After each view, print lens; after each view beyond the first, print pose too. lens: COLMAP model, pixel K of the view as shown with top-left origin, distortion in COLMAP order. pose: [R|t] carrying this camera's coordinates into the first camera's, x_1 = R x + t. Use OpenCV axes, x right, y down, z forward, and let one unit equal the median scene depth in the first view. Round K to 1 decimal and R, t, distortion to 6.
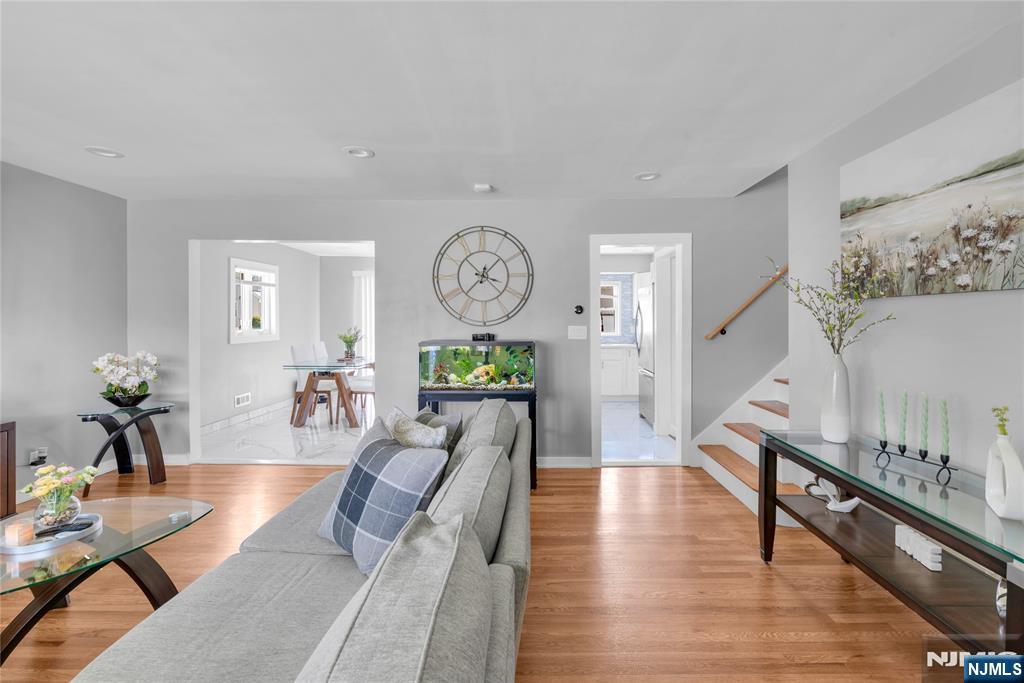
lens RADIAL K [[491.2, 0, 511.9], [0, 491.2, 324.3], [0, 0, 1]] dist [-0.000392, 0.000030]
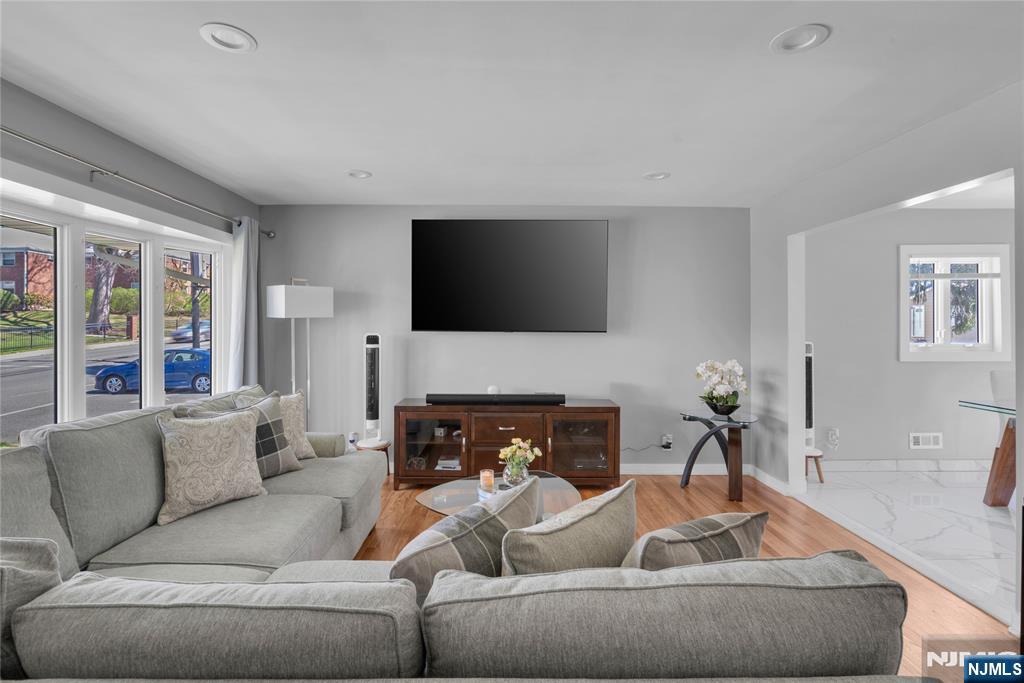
lens RADIAL K [[491.2, 0, 511.9], [0, 491.2, 324.3], [0, 0, 1]] dist [-0.000392, 0.000030]
pose [[0.033623, -0.005226, -0.999421, 0.190038], [-0.010736, 0.999927, -0.005590, -0.006733], [0.999377, 0.010918, 0.033564, 0.477588]]
